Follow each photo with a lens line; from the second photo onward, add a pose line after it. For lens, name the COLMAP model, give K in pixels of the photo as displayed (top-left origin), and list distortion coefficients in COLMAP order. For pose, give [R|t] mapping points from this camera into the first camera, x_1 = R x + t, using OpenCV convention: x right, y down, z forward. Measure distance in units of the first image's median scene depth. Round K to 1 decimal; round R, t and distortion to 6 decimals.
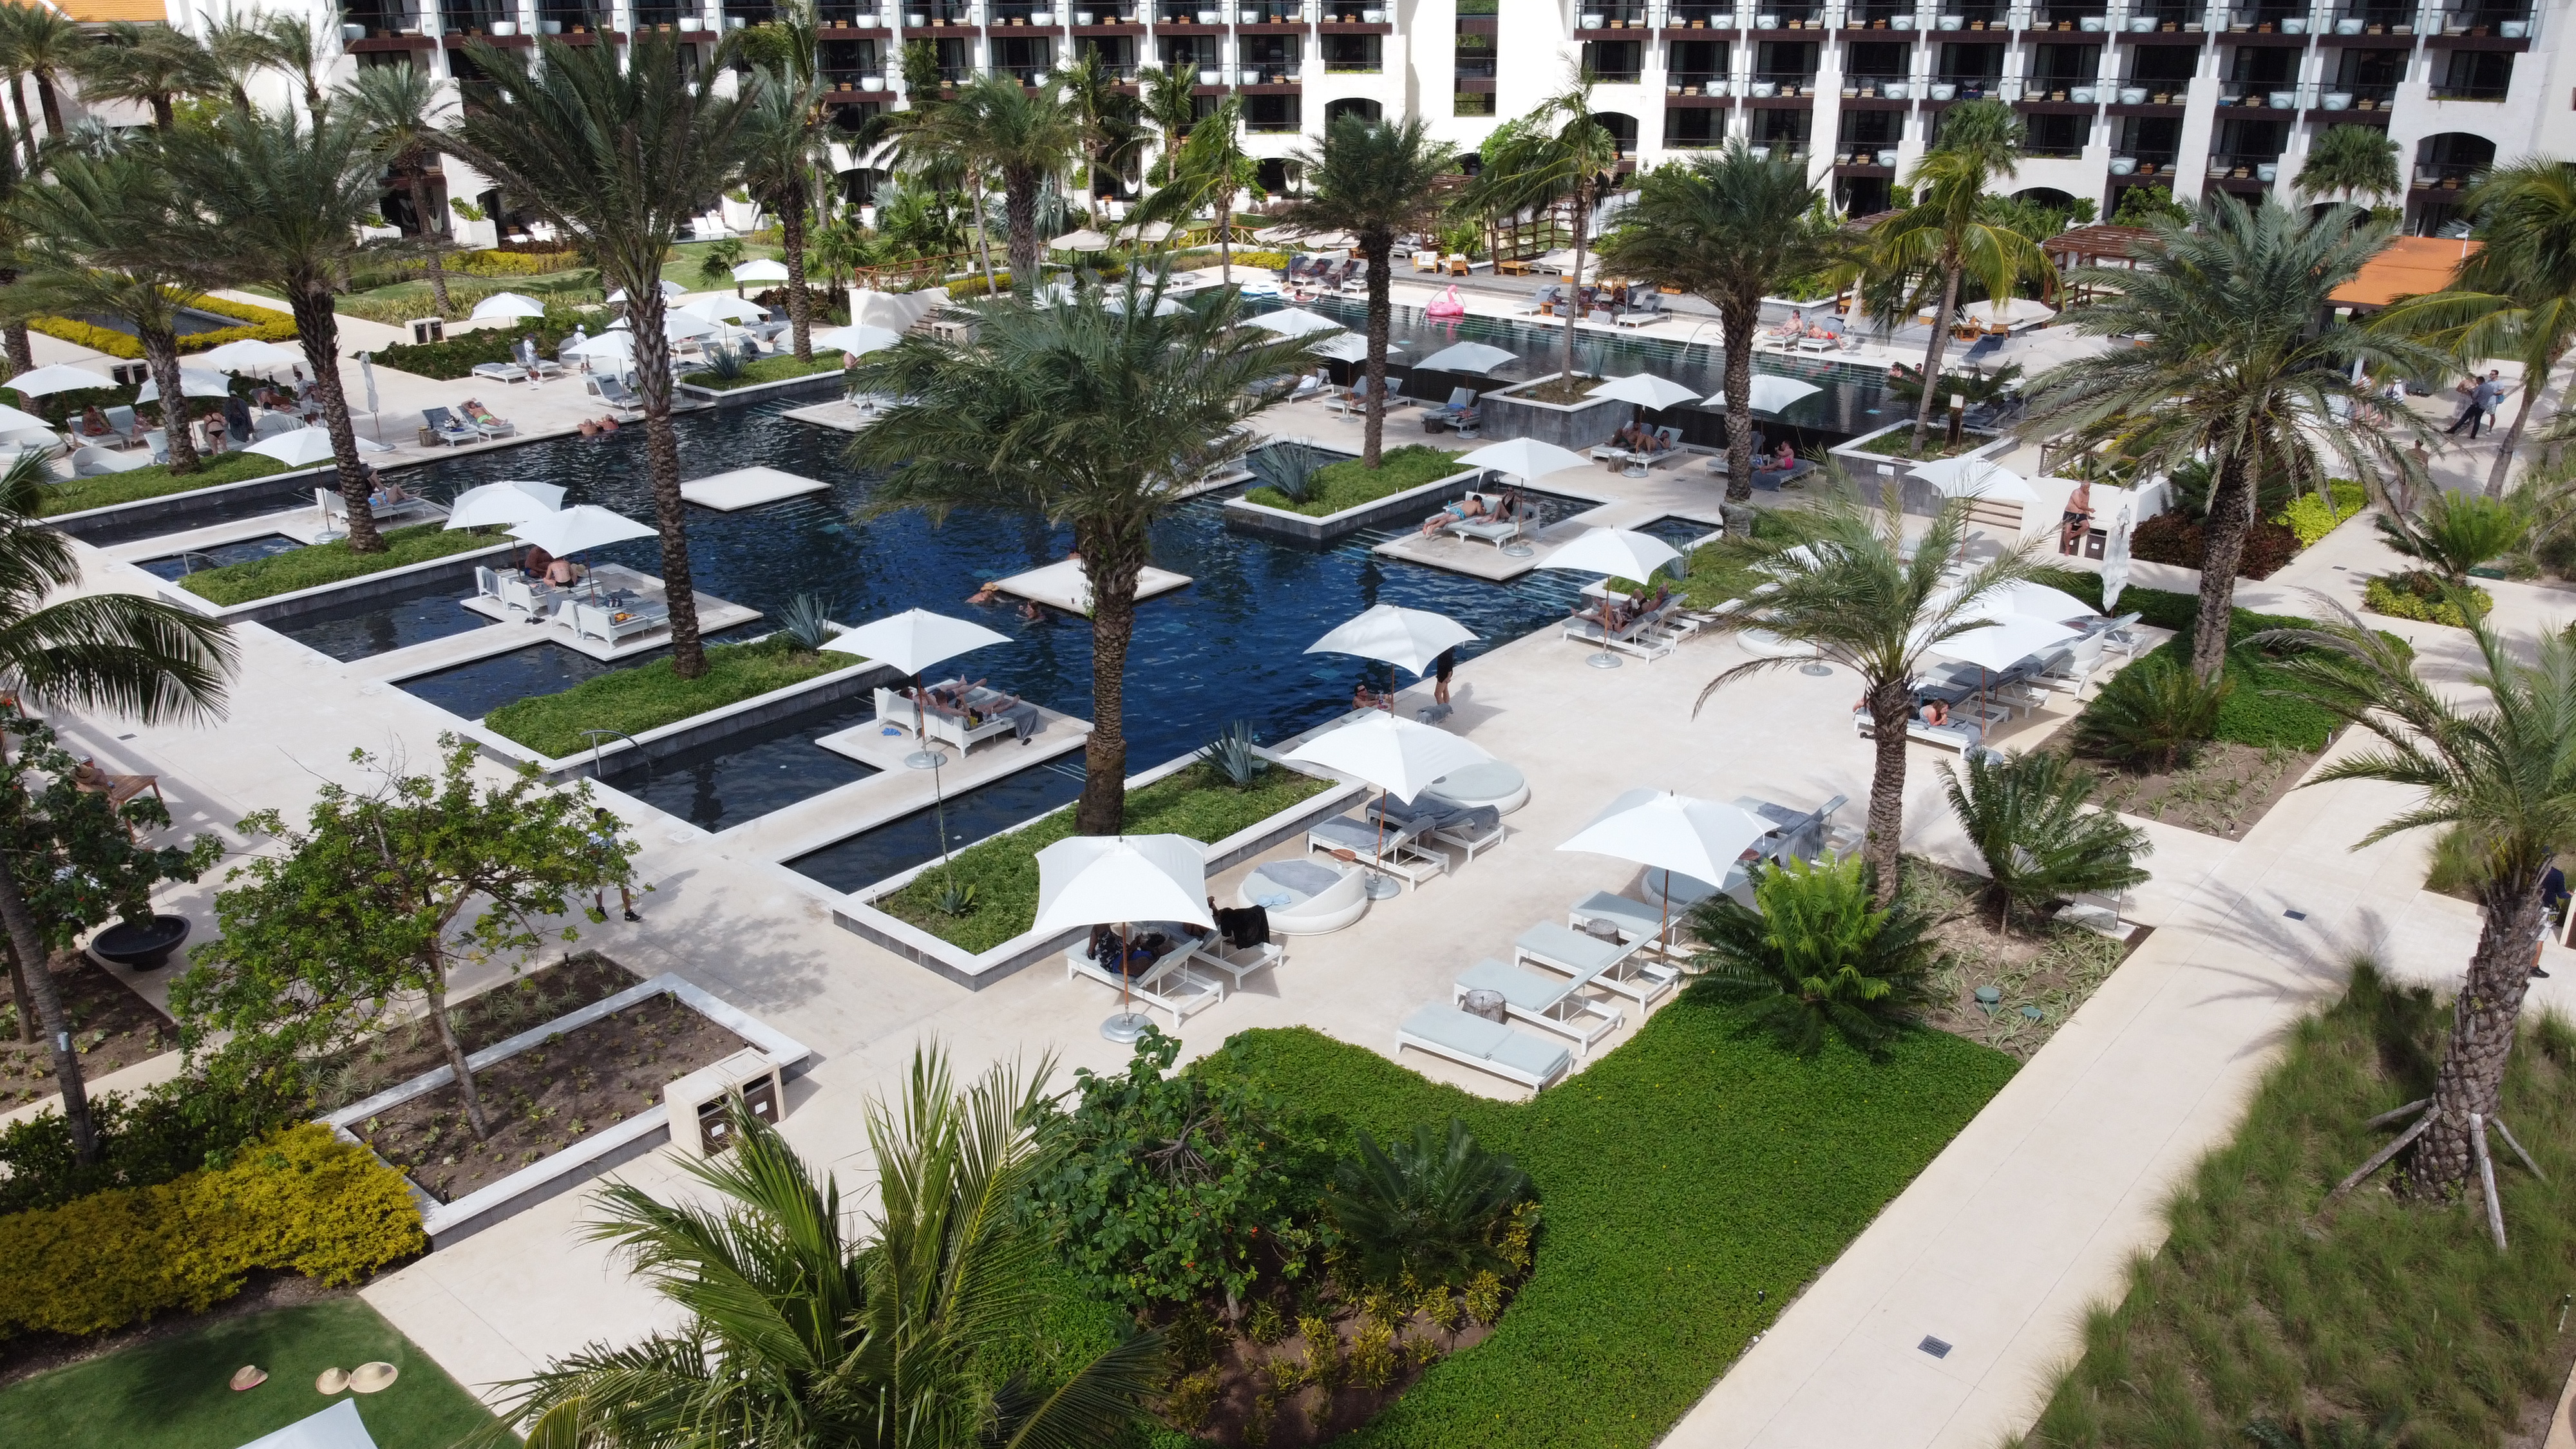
lens RADIAL K [[1976.5, 0, 1288.9], [0, 1976.5, 725.5], [0, 0, 1]] dist [0.004884, -0.011403]
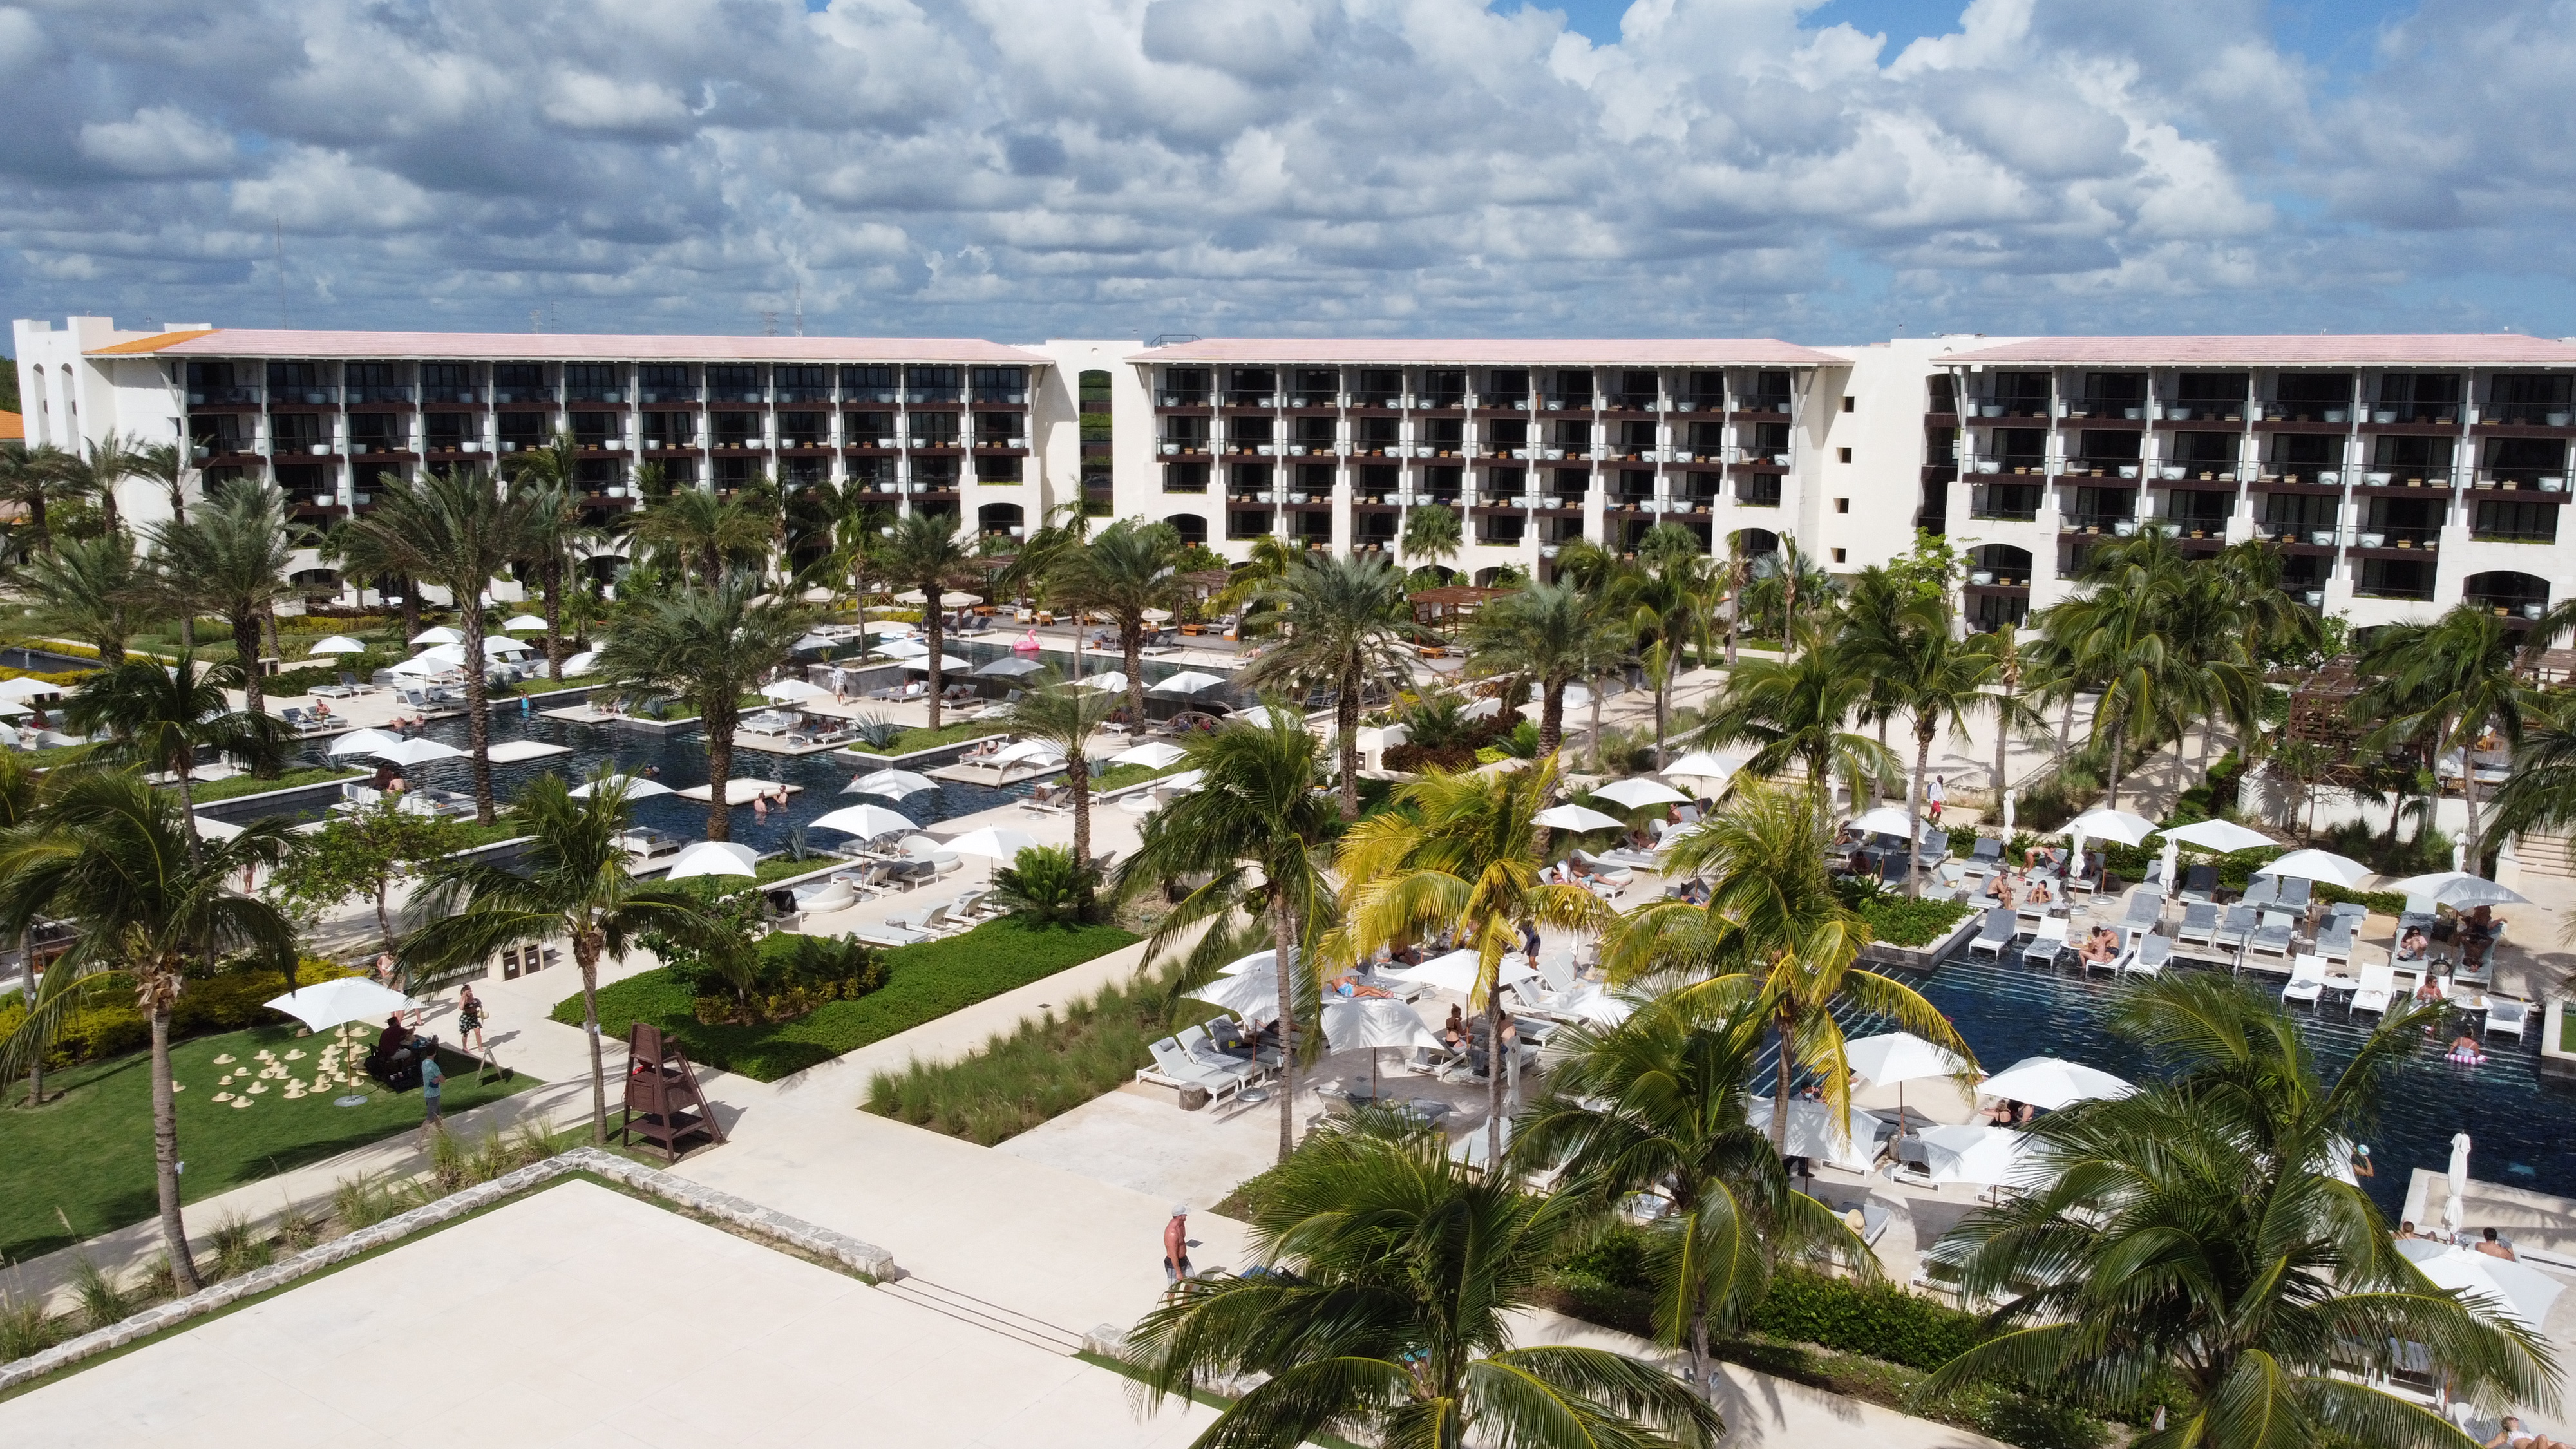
lens RADIAL K [[1976.5, 0, 1290.8], [0, 1976.5, 723.0], [0, 0, 1]] dist [0.004884, -0.011403]
pose [[0.992217, -0.011255, 0.124008, 0.066958], [0.035170, 0.980688, -0.192391, 0.090708], [-0.119448, 0.195255, 0.973451, -0.290121]]
